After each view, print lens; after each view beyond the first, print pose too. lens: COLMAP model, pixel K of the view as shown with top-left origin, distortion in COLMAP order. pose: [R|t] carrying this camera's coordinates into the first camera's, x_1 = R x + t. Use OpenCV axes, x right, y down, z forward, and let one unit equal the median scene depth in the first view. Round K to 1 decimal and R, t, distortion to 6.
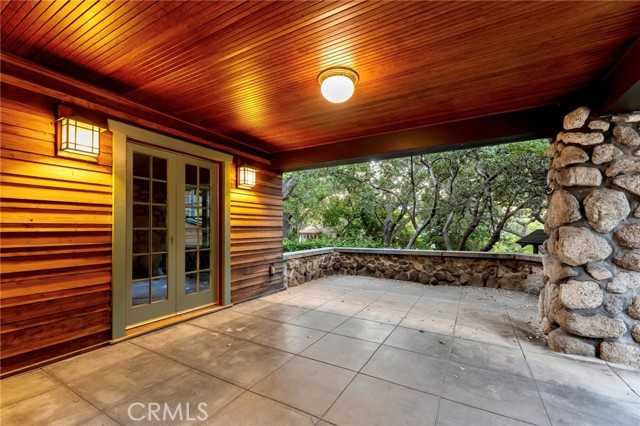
lens RADIAL K [[273.2, 0, 320.0], [0, 273.2, 225.3], [0, 0, 1]] dist [-0.001030, -0.000193]
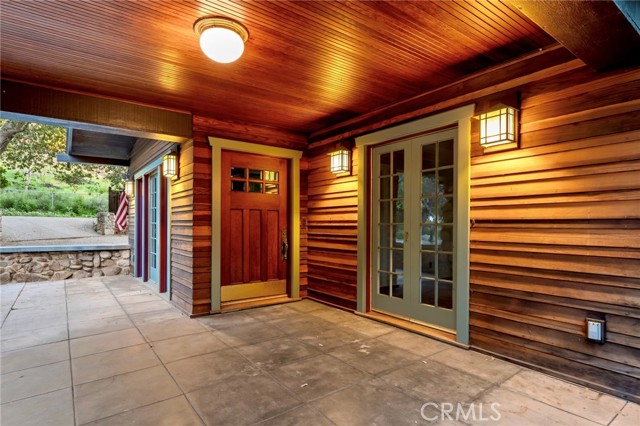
lens RADIAL K [[347.7, 0, 318.6], [0, 347.7, 224.0], [0, 0, 1]] dist [0.002197, 0.000156]
pose [[-0.407360, 0.007738, -0.913235, 0.665089], [0.015626, 0.999877, 0.001502, 0.006605], [0.913134, -0.013659, -0.407431, 1.262719]]
